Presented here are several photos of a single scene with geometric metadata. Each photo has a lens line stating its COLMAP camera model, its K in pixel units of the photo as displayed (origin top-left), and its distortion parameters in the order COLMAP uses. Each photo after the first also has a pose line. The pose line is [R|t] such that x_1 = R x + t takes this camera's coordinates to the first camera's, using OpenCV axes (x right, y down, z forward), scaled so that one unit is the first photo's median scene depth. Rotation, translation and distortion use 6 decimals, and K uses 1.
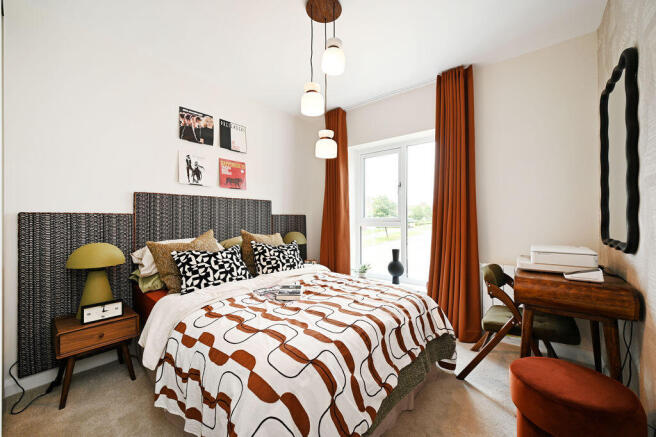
lens RADIAL K [[258.5, 0, 323.8], [0, 258.5, 221.2], [0, 0, 1]] dist [-0.001695, -0.000022]
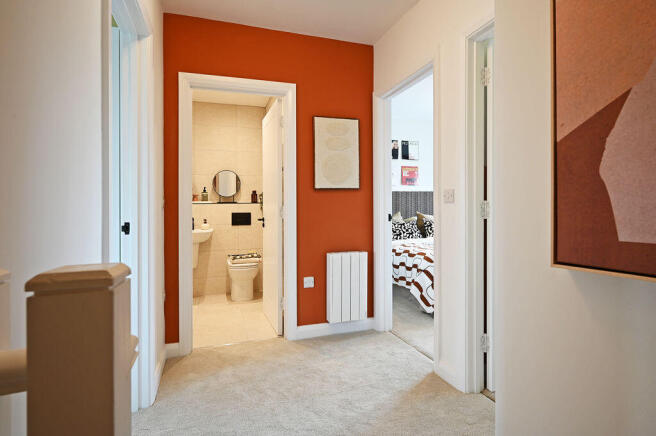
lens RADIAL K [[340.1, 0, 325.4], [0, 340.1, 213.7], [0, 0, 1]] dist [0.001599, 0.000017]
pose [[0.856954, 0.000432, -0.515393, 0.286589], [0.002470, 0.999985, 0.004945, 0.032001], [0.515388, -0.005511, 0.856939, -1.106064]]
